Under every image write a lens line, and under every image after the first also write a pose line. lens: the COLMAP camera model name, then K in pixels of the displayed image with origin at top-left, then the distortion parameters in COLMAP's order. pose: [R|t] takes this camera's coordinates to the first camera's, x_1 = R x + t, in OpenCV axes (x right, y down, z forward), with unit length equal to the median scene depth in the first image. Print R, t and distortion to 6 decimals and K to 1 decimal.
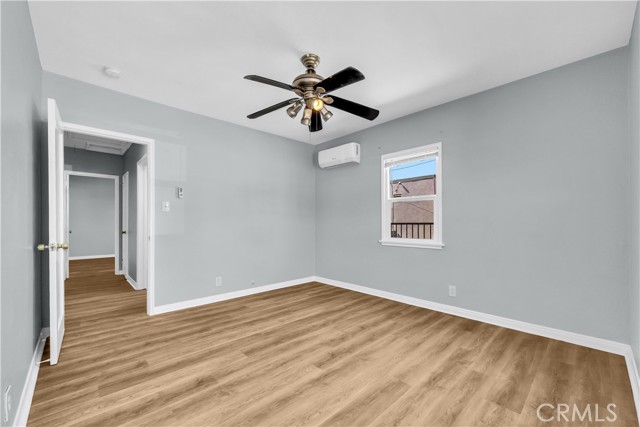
lens RADIAL K [[262.7, 0, 318.1], [0, 262.7, 225.0], [0, 0, 1]] dist [-0.005652, 0.000379]
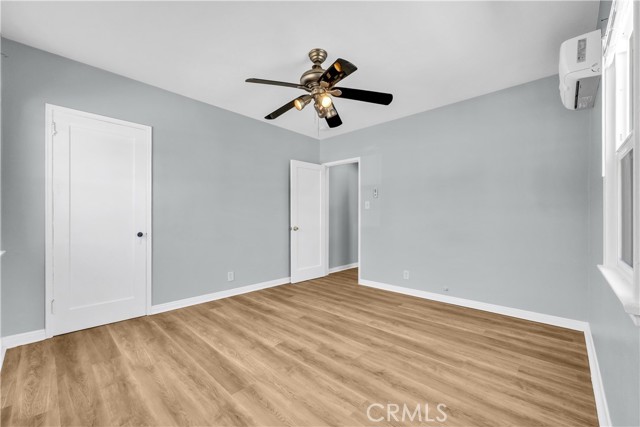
lens RADIAL K [[262.7, 0, 320.0], [0, 262.7, 213.3], [0, 0, 1]] dist [-0.005652, 0.000379]
pose [[0.054749, -0.016188, -0.998369, 0.748926], [-0.012994, 0.999772, -0.016923, -0.003329], [0.998416, 0.013900, 0.054527, 0.721626]]
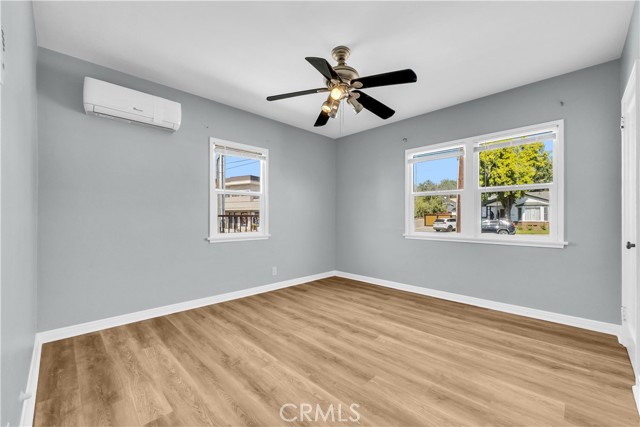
lens RADIAL K [[262.7, 0, 322.5], [0, 262.7, 216.3], [0, 0, 1]] dist [-0.005652, 0.000379]
pose [[-0.034219, 0.001871, 0.999413, -0.770498], [0.008284, 0.999964, -0.001588, -0.005241], [-0.999380, 0.008225, -0.034233, 0.835040]]
